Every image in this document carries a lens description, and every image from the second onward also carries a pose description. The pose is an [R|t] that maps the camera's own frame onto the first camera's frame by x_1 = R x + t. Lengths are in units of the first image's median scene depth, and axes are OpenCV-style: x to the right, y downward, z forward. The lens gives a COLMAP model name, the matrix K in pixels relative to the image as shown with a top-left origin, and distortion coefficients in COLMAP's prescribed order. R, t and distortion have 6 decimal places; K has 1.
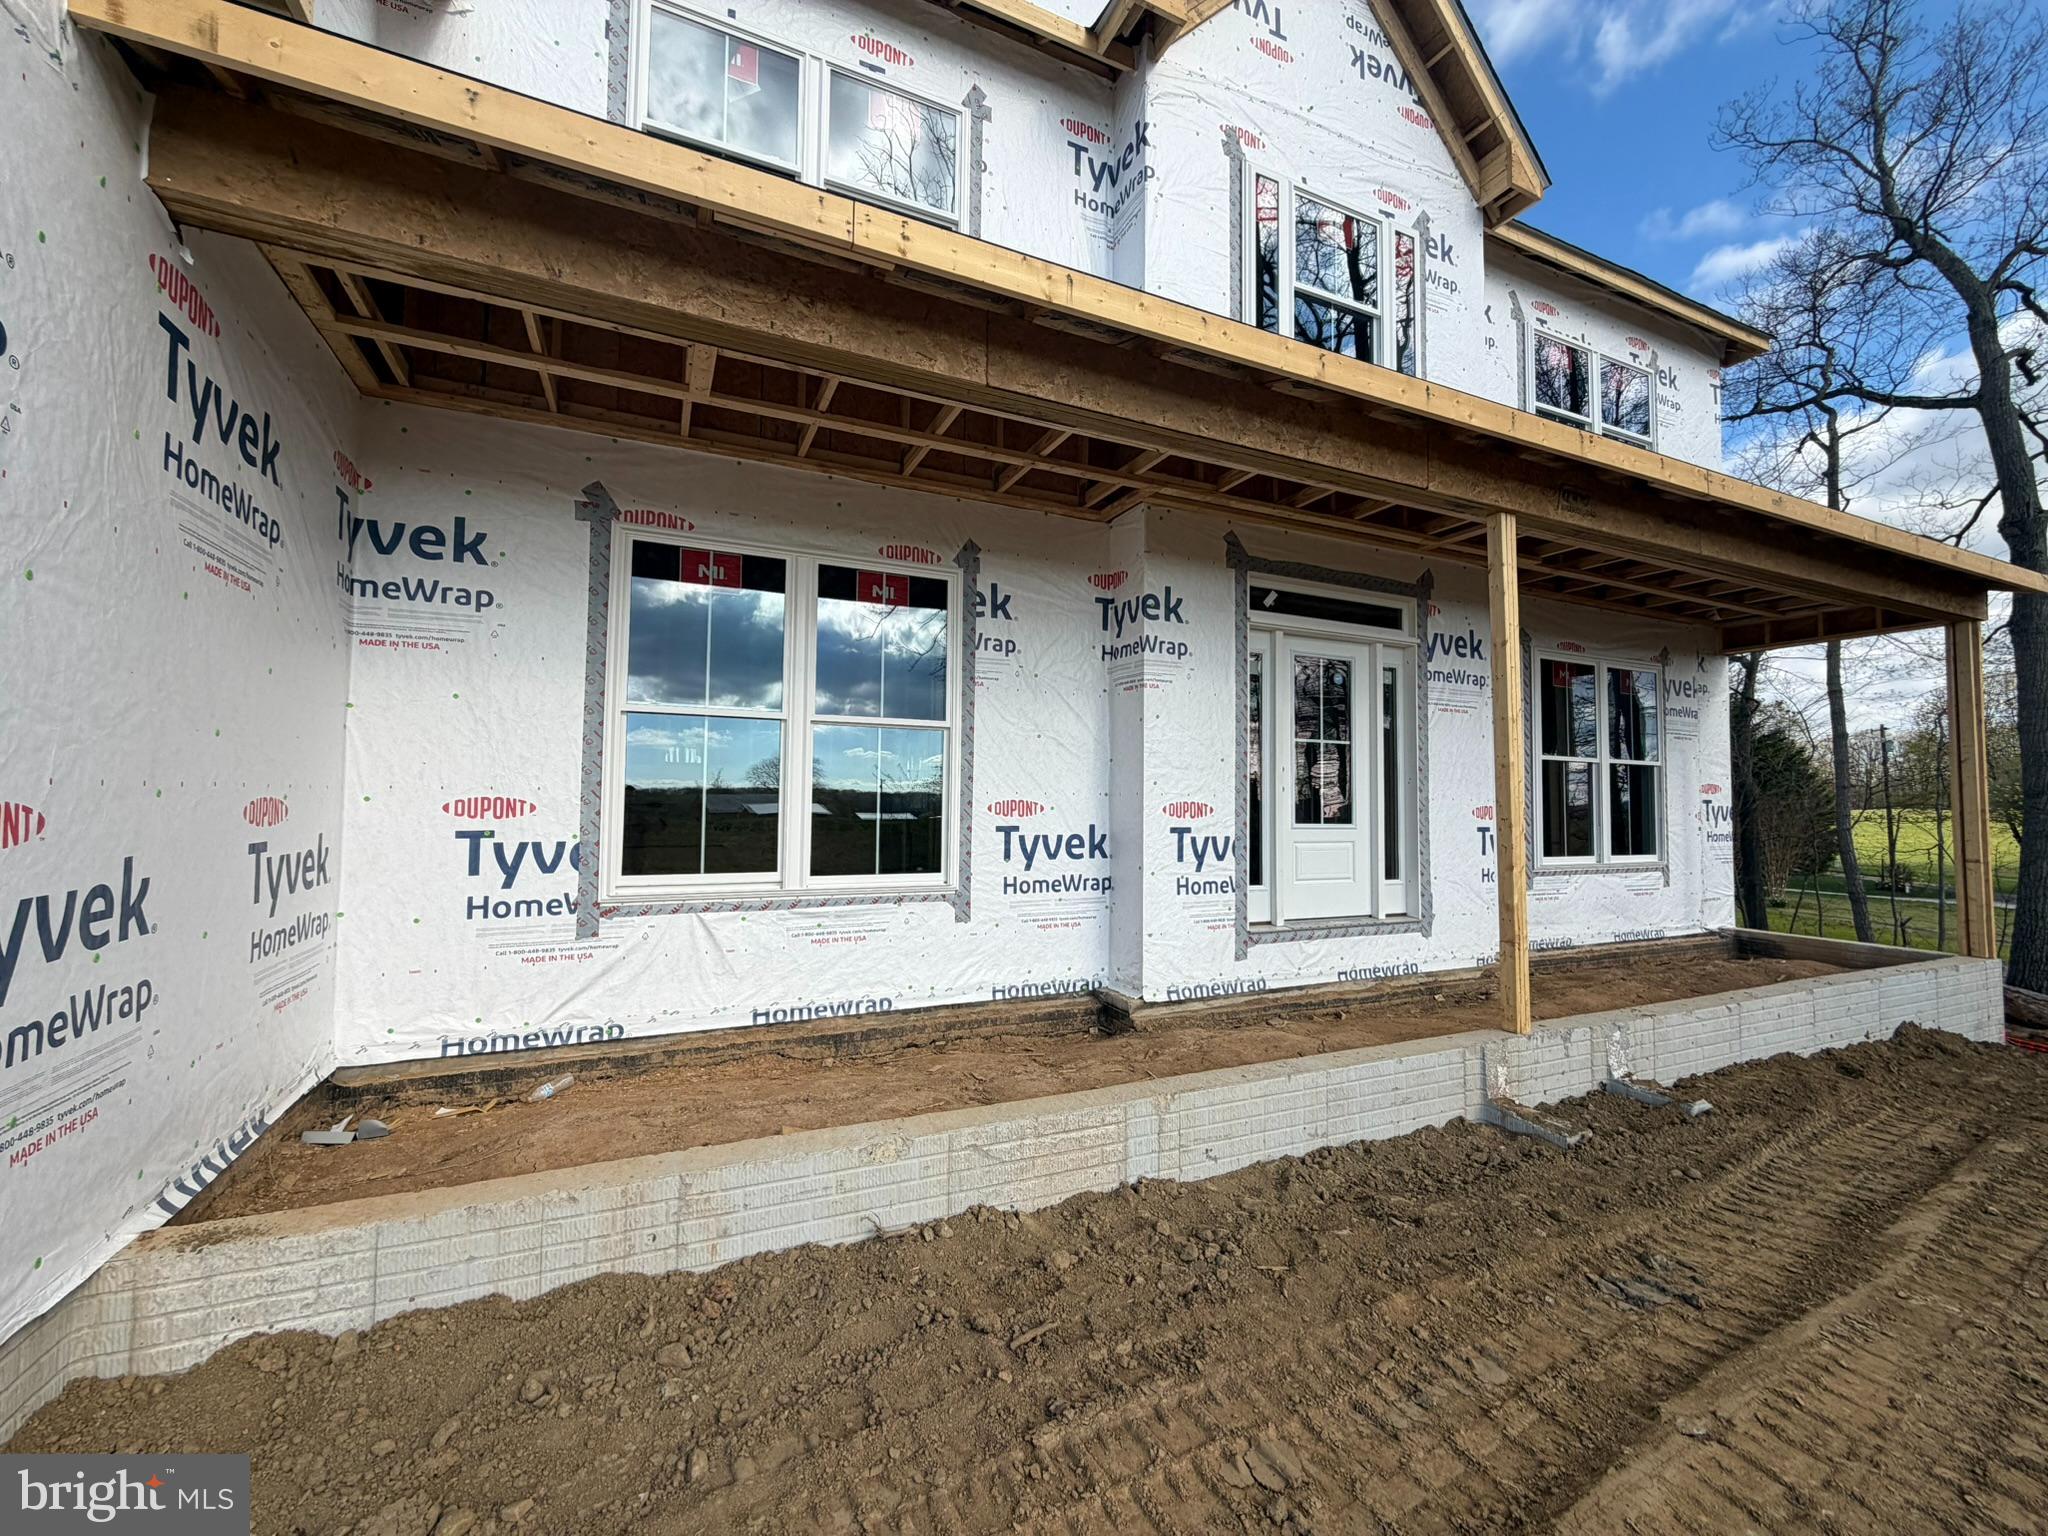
lens RADIAL K [[814.0, 0, 1024.0], [0, 814.0, 768.0], [0, 0, 1]] dist [-0.008815, 0.008663]
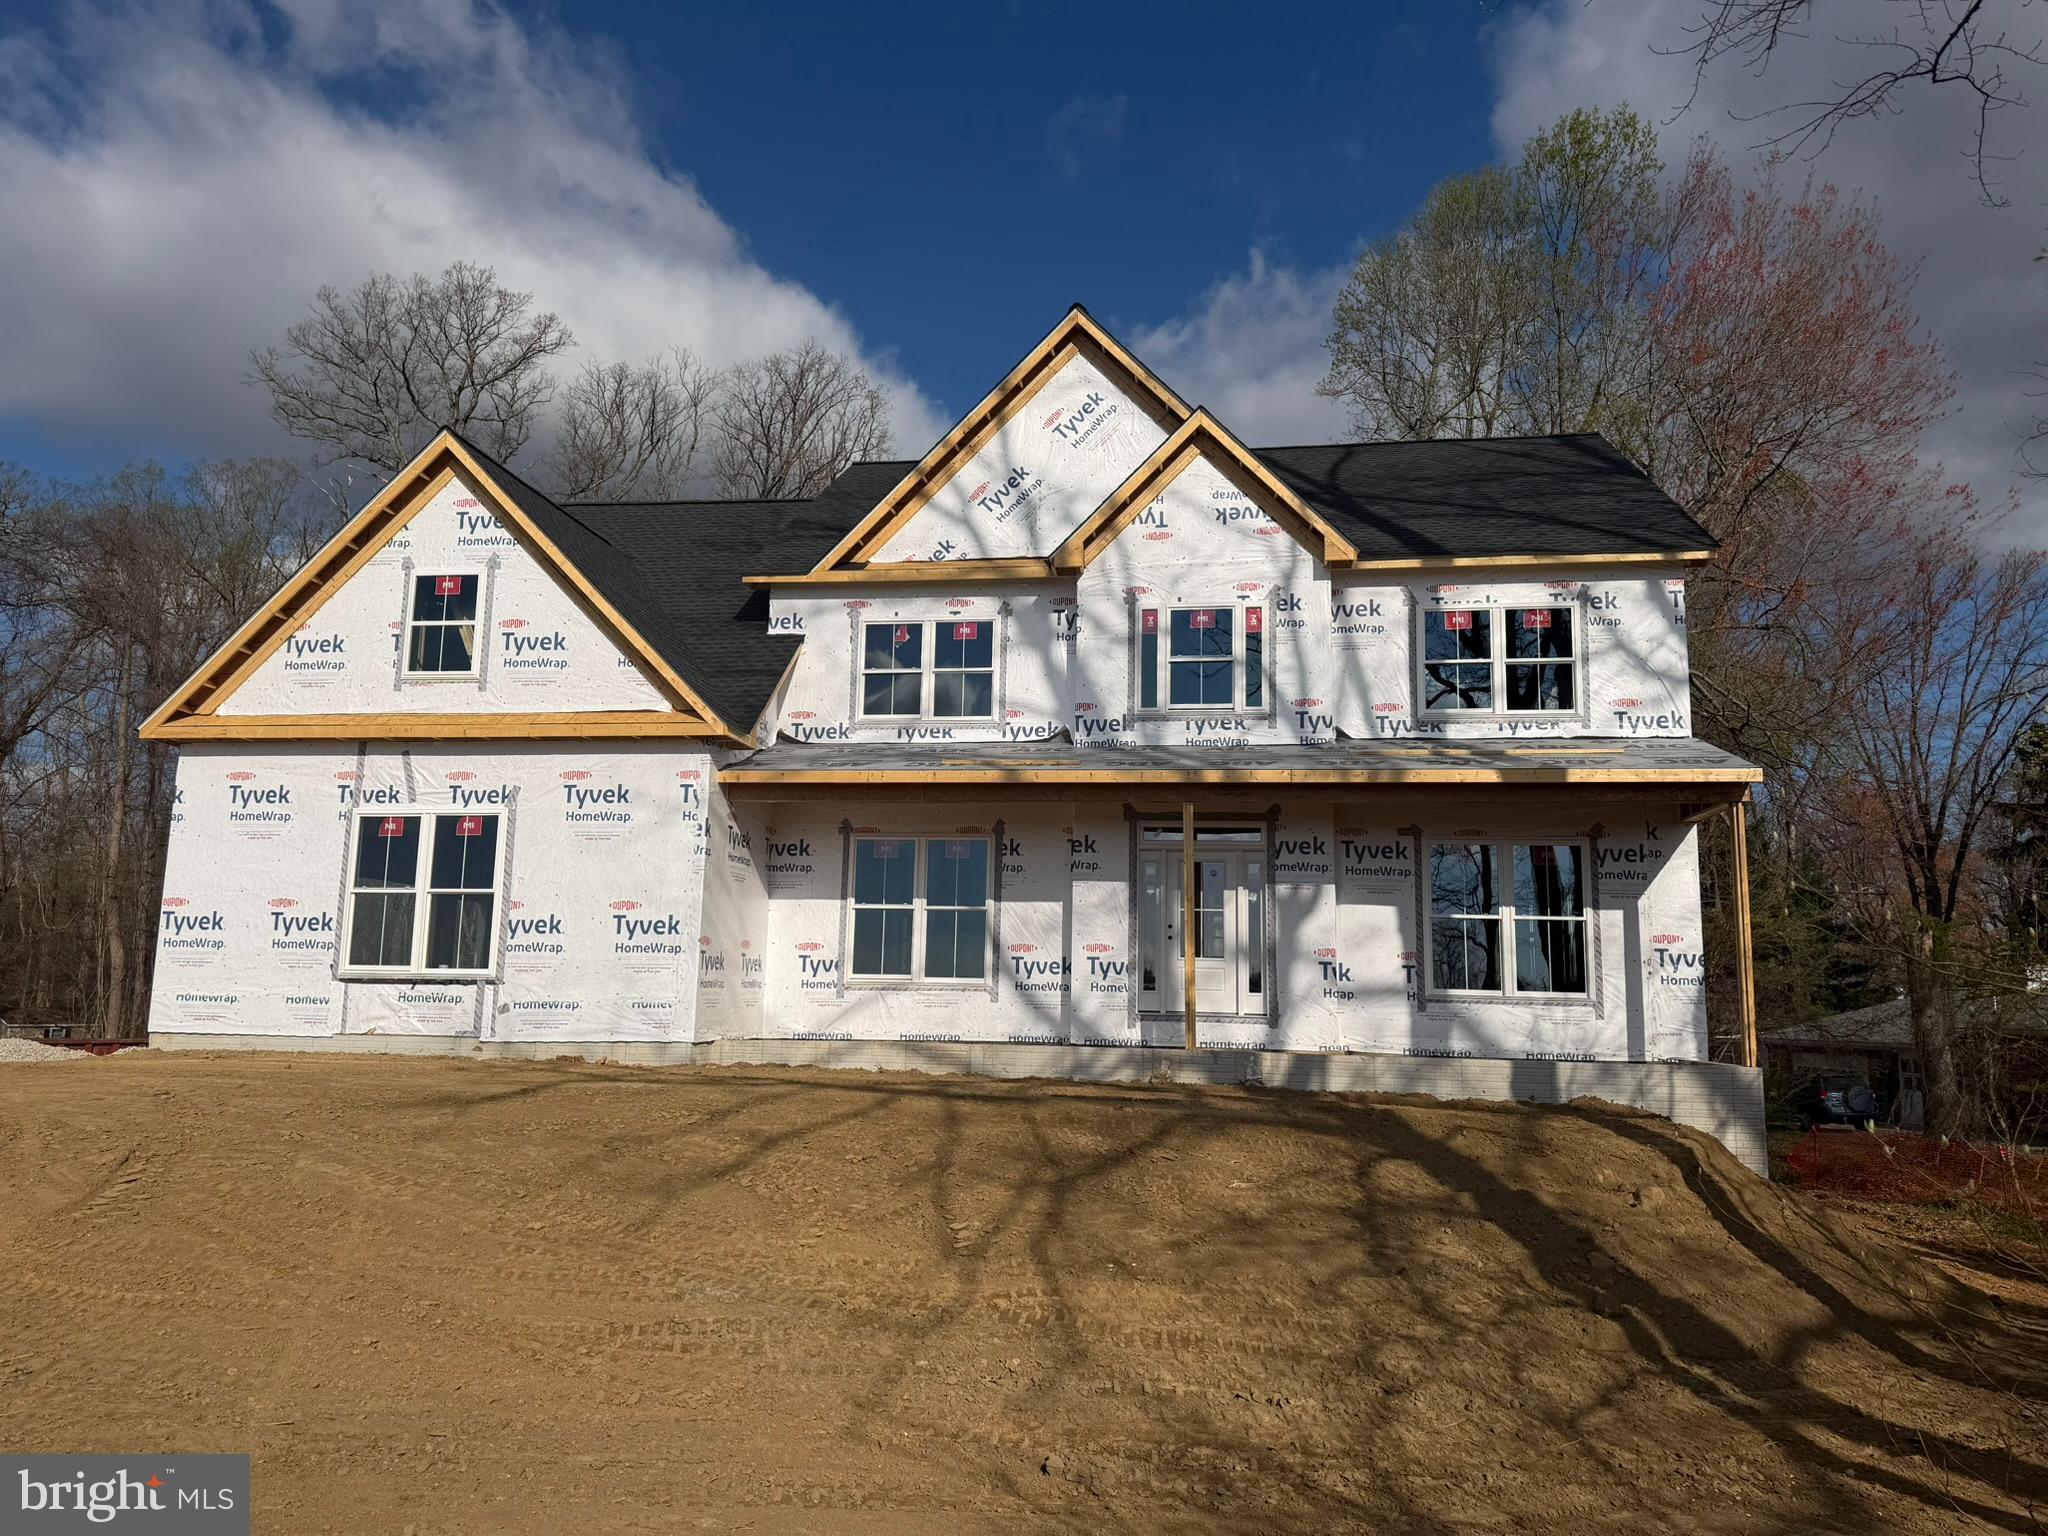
lens RADIAL K [[1420.3, 0, 1055.8], [0, 1420.3, 777.0], [0, 0, 1]] dist [0.144929, -0.237505]
pose [[0.849582, -0.073385, -0.522326, 1.857332], [0.011829, 0.992676, -0.120227, 0.051528], [0.527323, 0.095965, 0.844228, -1.906978]]
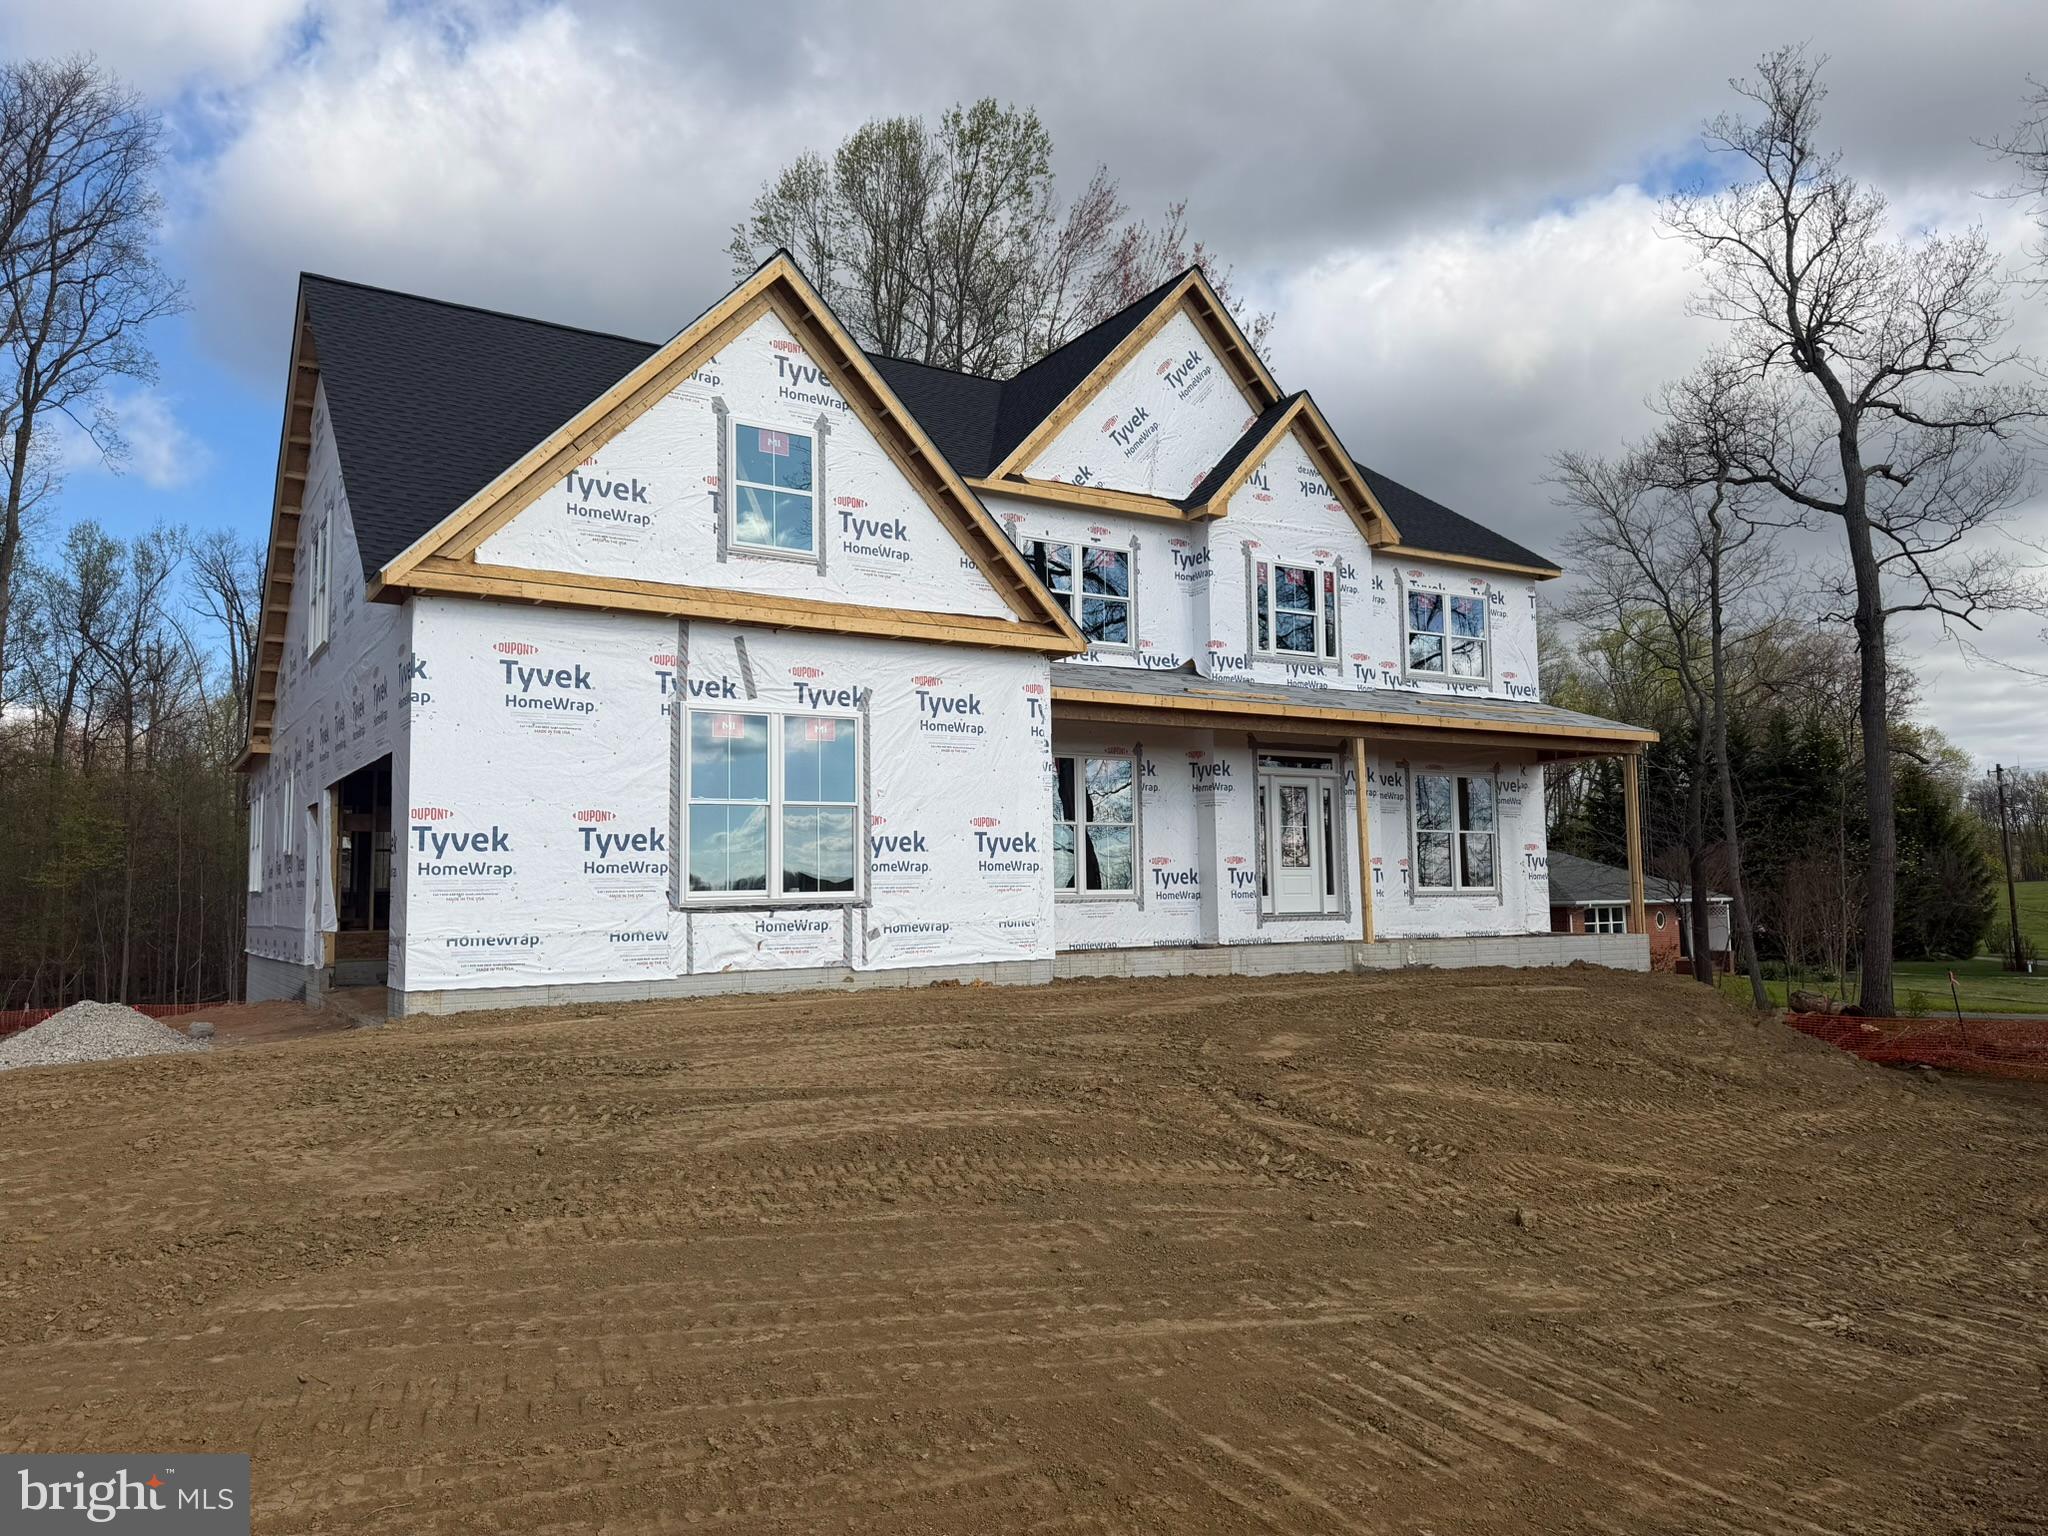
lens RADIAL K [[1420.3, 0, 1055.8], [0, 1420.3, 777.0], [0, 0, 1]] dist [0.144929, -0.237505]
pose [[0.988065, -0.013666, 0.153430, -0.840678], [0.020019, 0.999002, -0.039938, -0.028485], [-0.152731, 0.042533, 0.987352, -2.664652]]
